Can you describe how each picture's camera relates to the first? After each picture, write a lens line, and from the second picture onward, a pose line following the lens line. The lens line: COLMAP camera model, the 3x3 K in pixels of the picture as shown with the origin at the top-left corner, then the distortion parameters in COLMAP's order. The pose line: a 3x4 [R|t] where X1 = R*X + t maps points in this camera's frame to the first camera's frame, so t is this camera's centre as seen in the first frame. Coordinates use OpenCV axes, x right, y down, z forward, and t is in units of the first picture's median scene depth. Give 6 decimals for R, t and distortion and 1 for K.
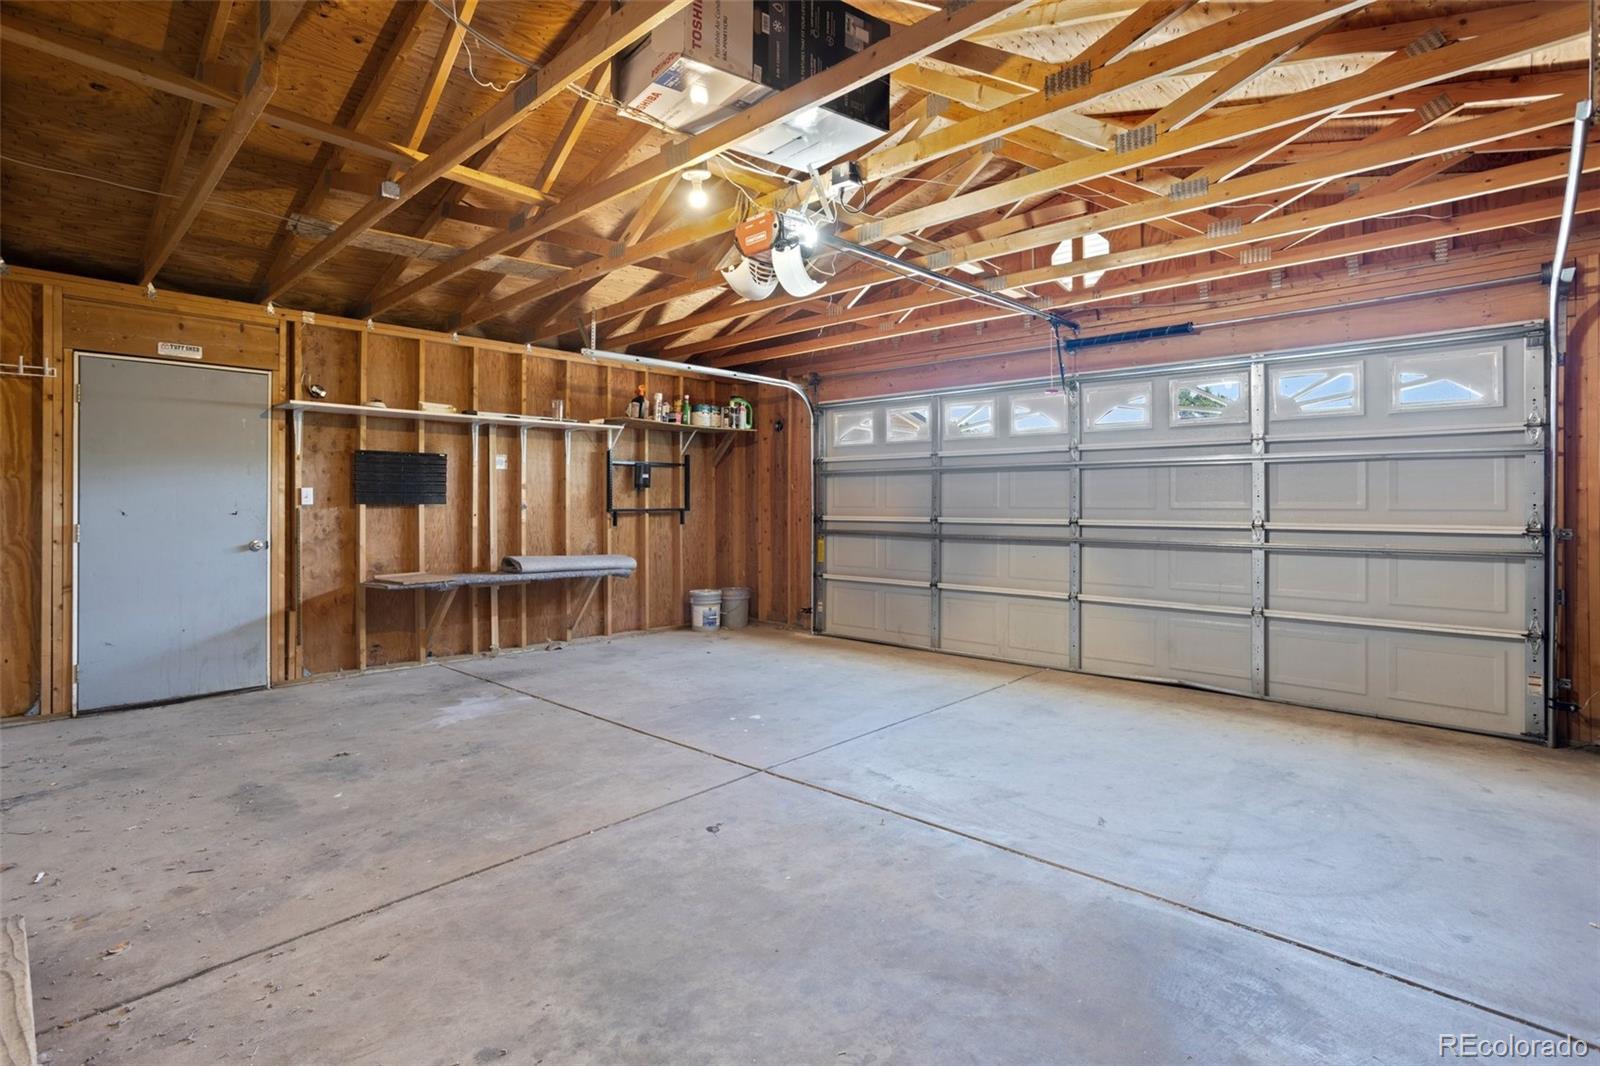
lens RADIAL K [[771.4, 0, 790.8], [0, 771.4, 505.0], [0, 0, 1]] dist [-0.021363, 0.008303]
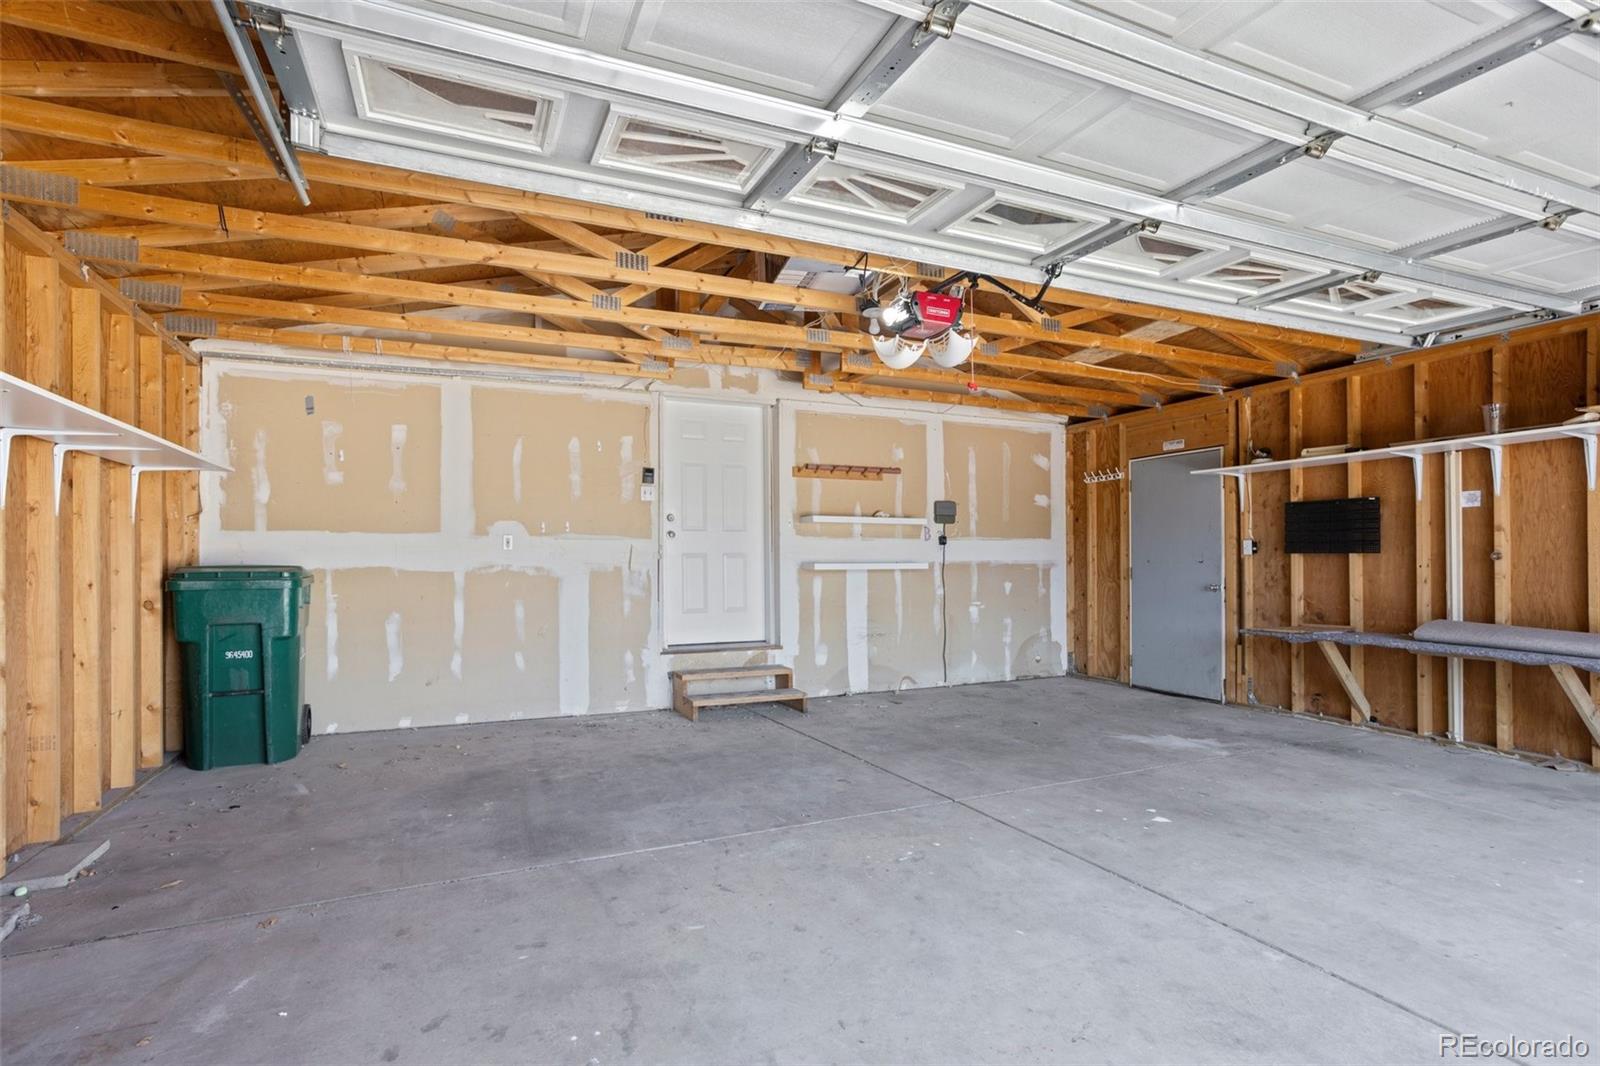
lens RADIAL K [[771.4, 0, 796.1], [0, 771.4, 546.6], [0, 0, 1]] dist [-0.021363, 0.008303]
pose [[-0.359736, -0.012092, -0.932976, 1.149810], [0.002489, 0.999900, -0.013919, 0.003095], [0.933051, -0.007330, -0.359670, 1.292497]]
